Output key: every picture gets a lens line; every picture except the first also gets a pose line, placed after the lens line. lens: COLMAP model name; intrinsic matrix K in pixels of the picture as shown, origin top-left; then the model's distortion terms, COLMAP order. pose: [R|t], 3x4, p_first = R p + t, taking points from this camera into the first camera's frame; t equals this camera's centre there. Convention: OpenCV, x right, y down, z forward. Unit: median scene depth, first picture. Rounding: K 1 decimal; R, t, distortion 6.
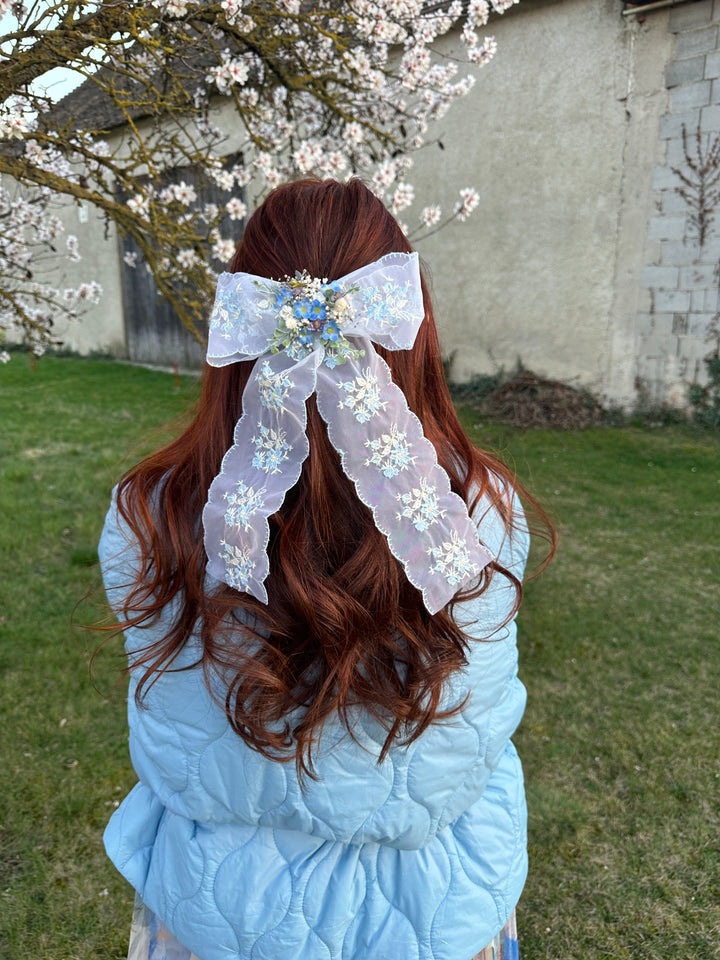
lens RADIAL K [[662.3, 0, 384.6], [0, 662.3, 469.9], [0, 0, 1]] dist [-0.011614, -0.017770]
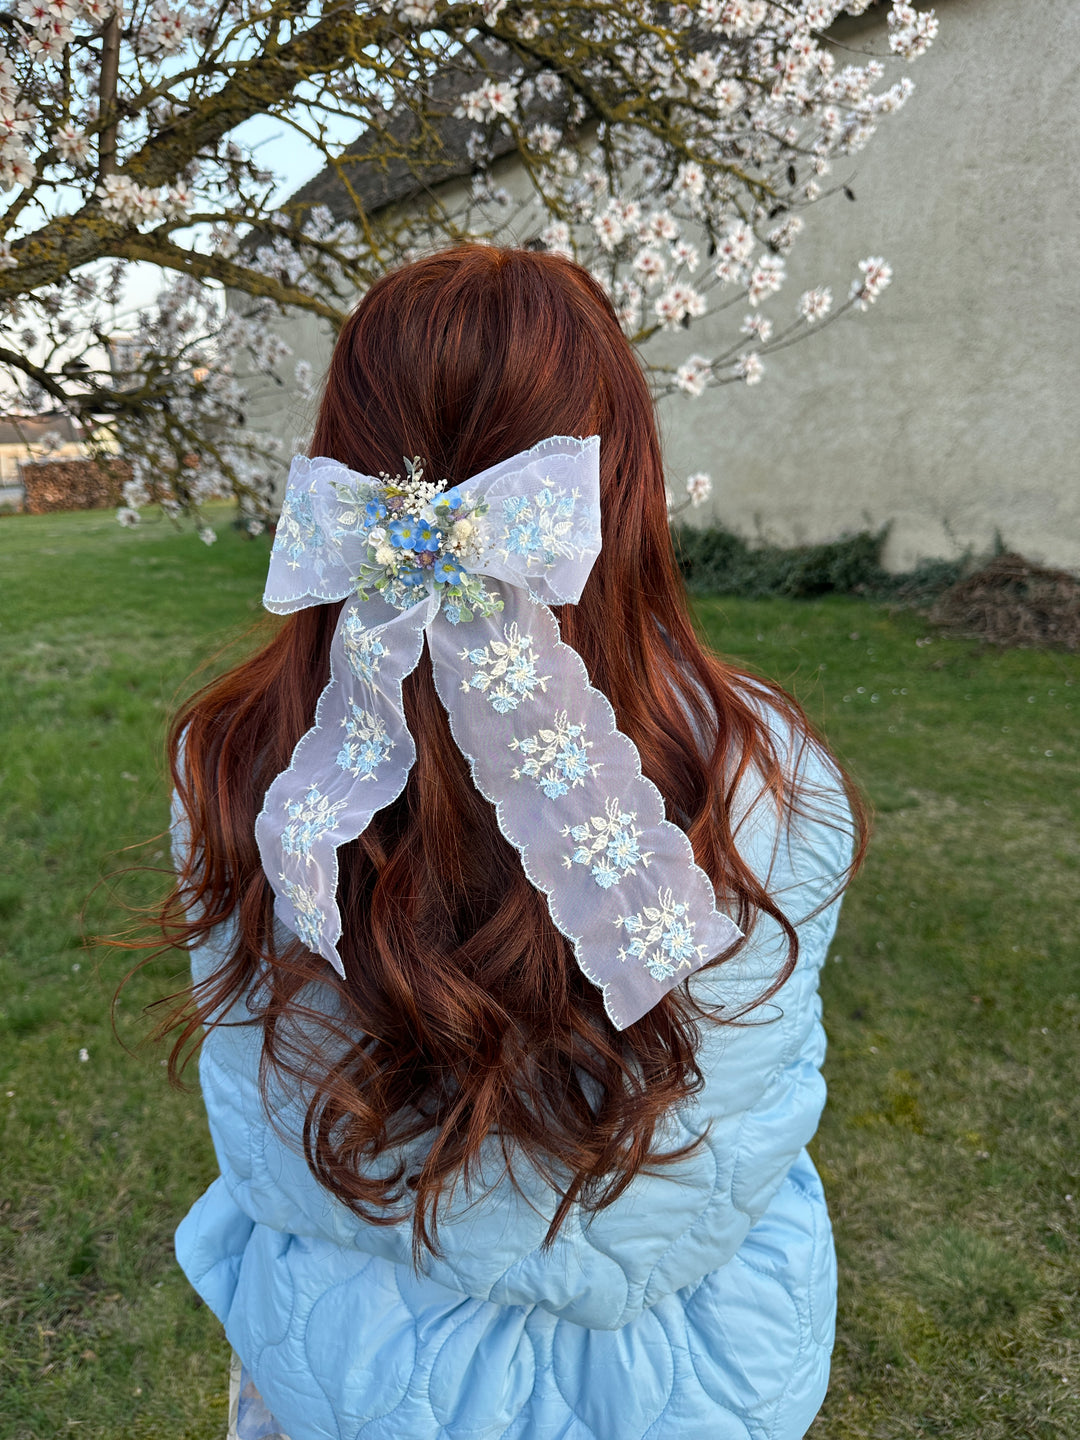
lens RADIAL K [[993.4, 0, 554.7], [0, 993.4, 716.5], [0, 0, 1]] dist [-0.011614, -0.017770]
pose [[0.975417, 0.035690, -0.217458, 0.054477], [-0.032778, 0.999318, 0.016986, -0.002548], [0.217916, -0.009441, 0.975922, 0.030503]]
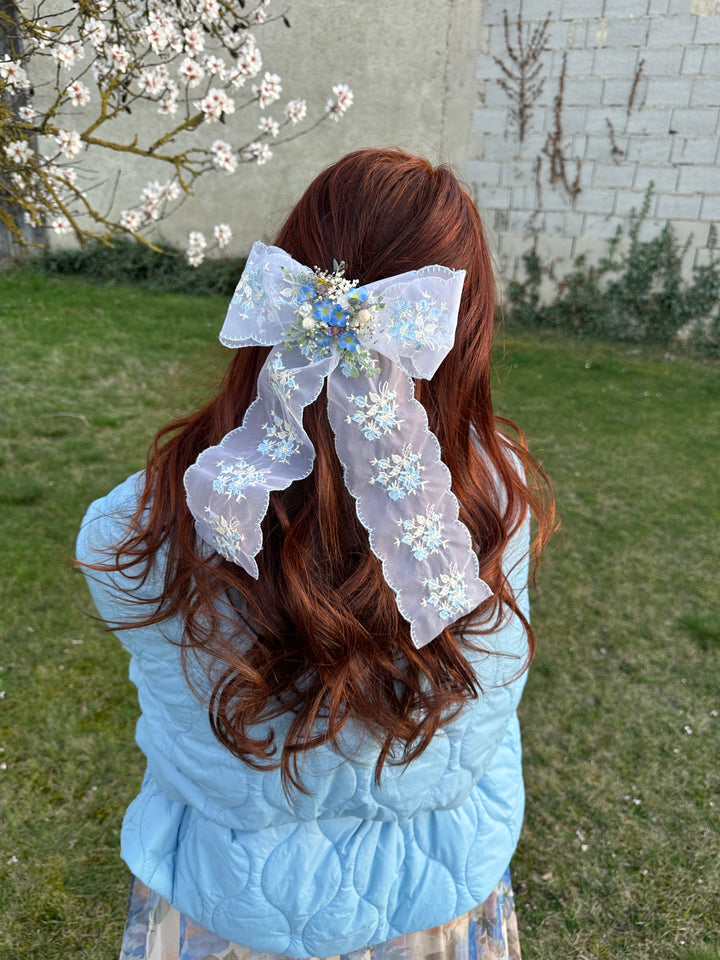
lens RADIAL K [[662.3, 0, 381.9], [0, 662.3, 461.6], [0, 0, 1]] dist [-0.011614, -0.017770]
pose [[0.963785, -0.069328, 0.257511, -0.092047], [0.030048, 0.987700, 0.153449, -0.043104], [-0.264982, -0.140154, 0.954013, 0.028872]]
